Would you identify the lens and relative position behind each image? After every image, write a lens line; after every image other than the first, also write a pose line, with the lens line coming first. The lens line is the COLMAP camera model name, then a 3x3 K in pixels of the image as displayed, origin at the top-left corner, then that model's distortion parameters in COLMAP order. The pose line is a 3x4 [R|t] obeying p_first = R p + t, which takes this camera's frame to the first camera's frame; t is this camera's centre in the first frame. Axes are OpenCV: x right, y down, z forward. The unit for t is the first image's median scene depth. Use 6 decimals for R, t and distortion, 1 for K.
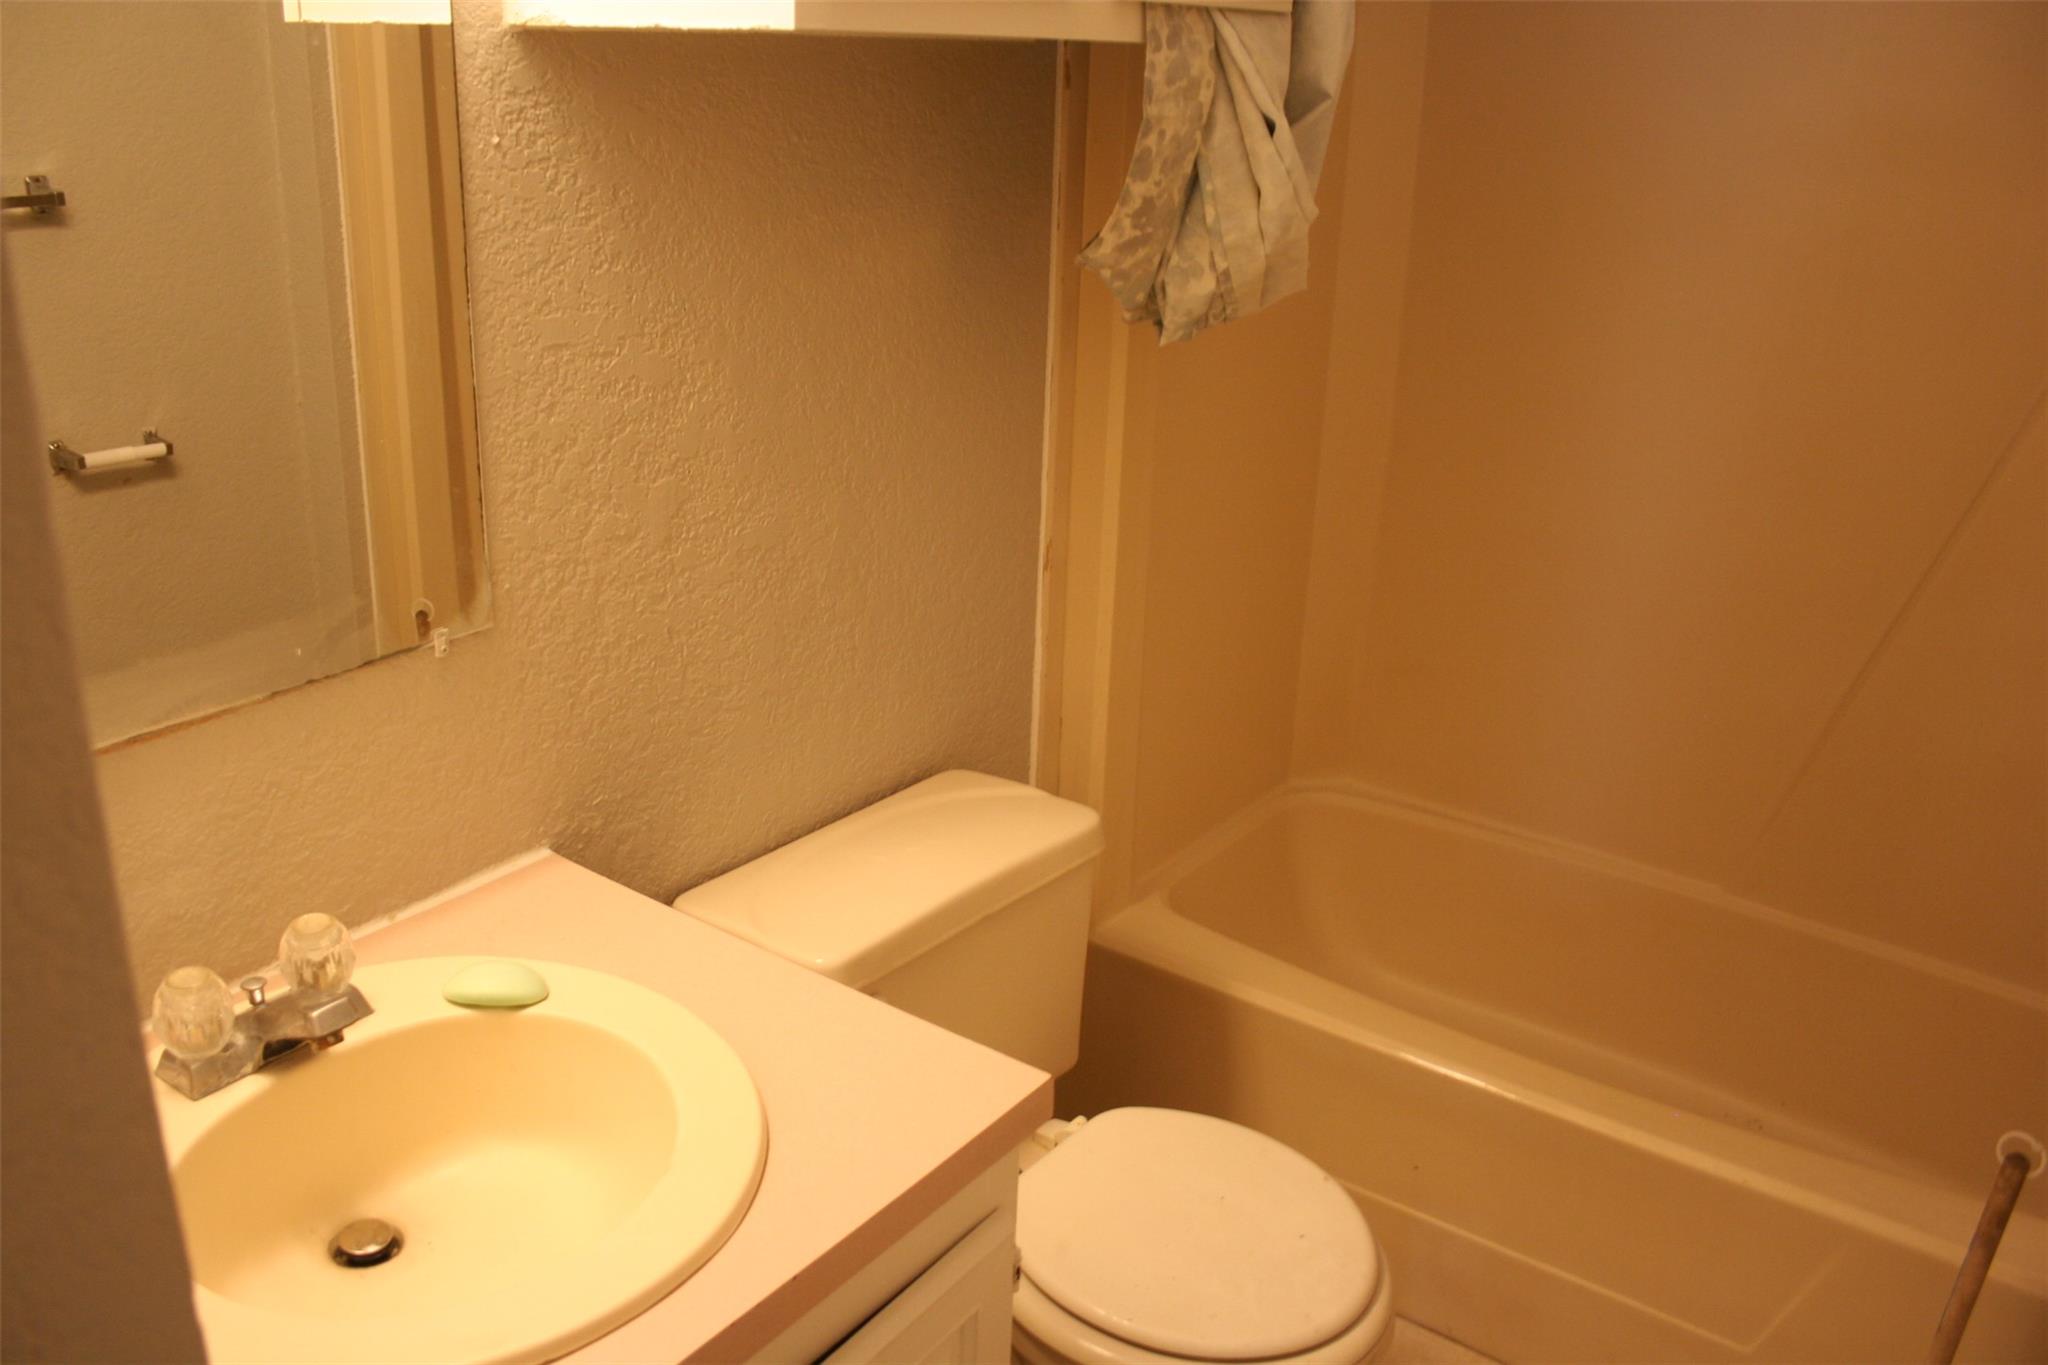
lens RADIAL K [[1850.2, 0, 1024.0], [0, 1850.2, 682.5], [0, 0, 1]] dist [-0.062379, 0.001383]
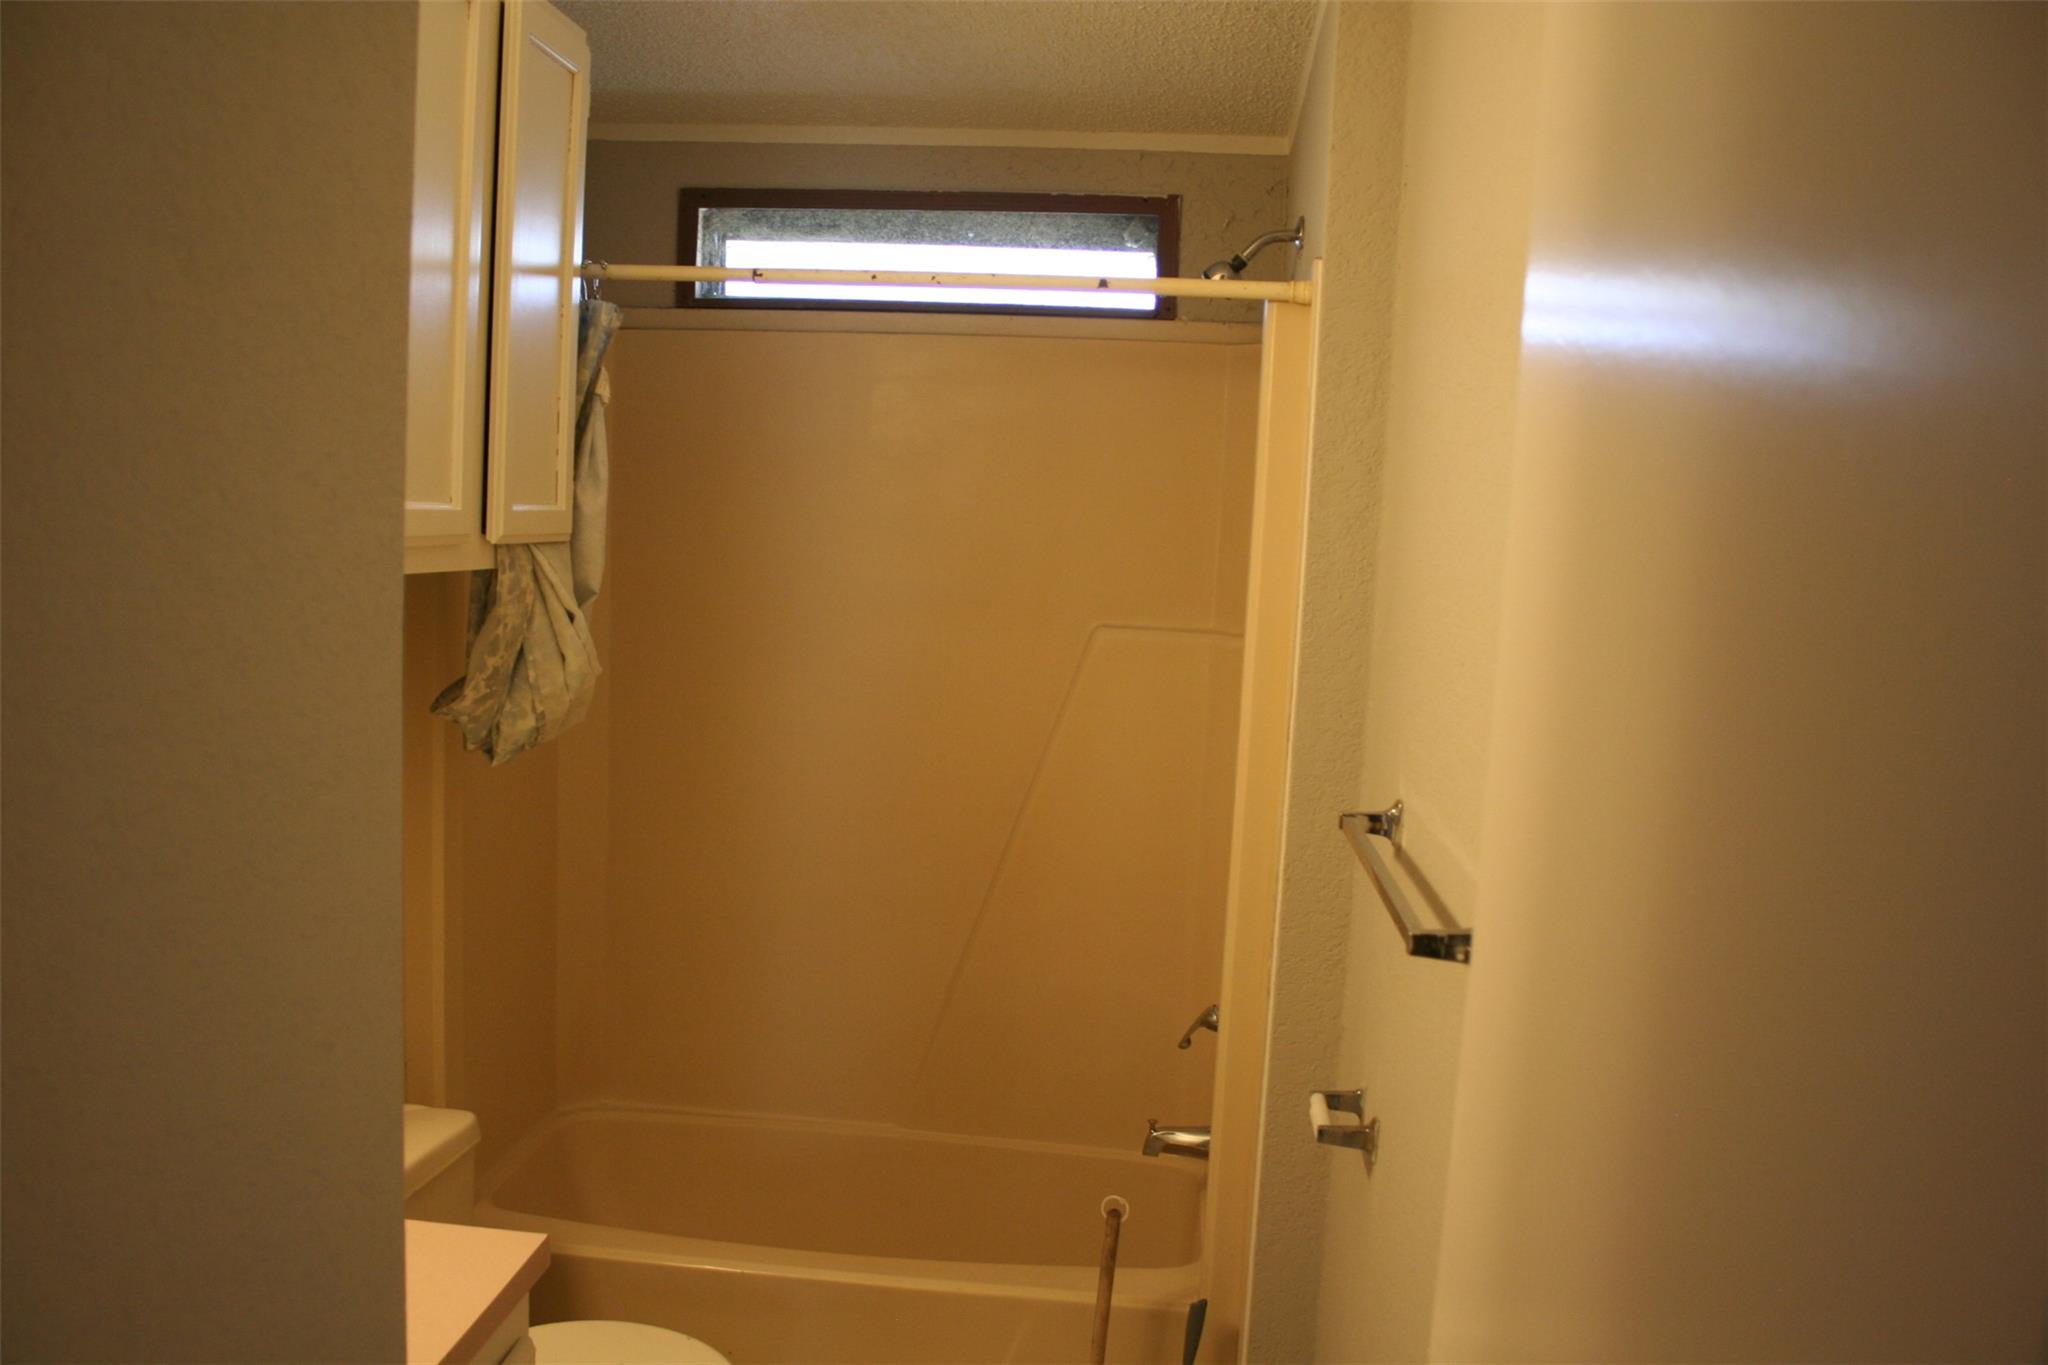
lens RADIAL K [[1762.0, 0, 1018.0], [0, 1762.0, 696.2], [0, 0, 1]] dist [-0.161207, 0.134470]
pose [[0.877903, -0.052115, 0.475994, -0.223250], [0.154674, 0.971634, -0.178892, 0.072002], [-0.453169, 0.230674, 0.861062, -0.375740]]
